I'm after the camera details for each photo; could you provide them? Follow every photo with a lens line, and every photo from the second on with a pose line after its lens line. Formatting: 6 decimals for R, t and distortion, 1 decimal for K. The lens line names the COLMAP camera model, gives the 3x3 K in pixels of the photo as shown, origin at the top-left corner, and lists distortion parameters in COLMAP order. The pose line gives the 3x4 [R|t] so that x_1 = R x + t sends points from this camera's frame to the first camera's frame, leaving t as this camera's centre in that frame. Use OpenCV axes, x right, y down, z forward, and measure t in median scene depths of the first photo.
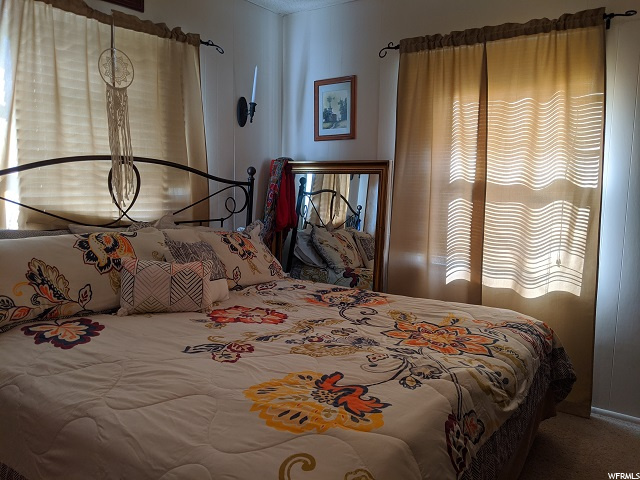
lens RADIAL K [[513.2, 0, 320.0], [0, 513.2, 240.4], [0, 0, 1]] dist [0.052056, -0.021647]
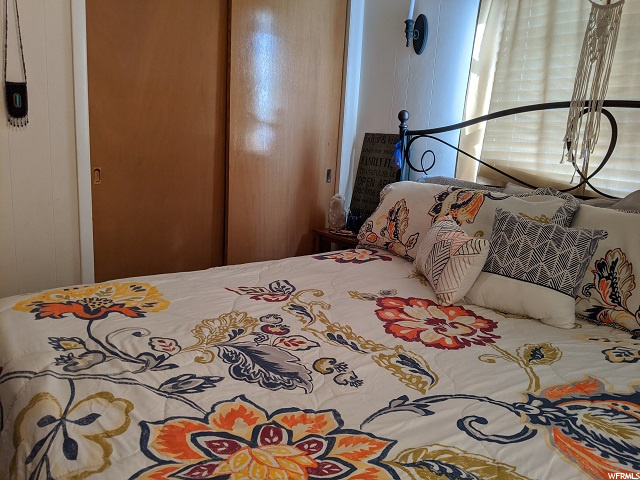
lens RADIAL K [[513.2, 0, 319.7], [0, 513.2, 241.4], [0, 0, 1]] dist [0.052056, -0.021647]
pose [[-0.276084, 0.163004, -0.947210, 0.482422], [-0.162145, 0.963490, 0.213066, -0.070570], [0.947358, 0.212409, -0.239574, 0.907844]]
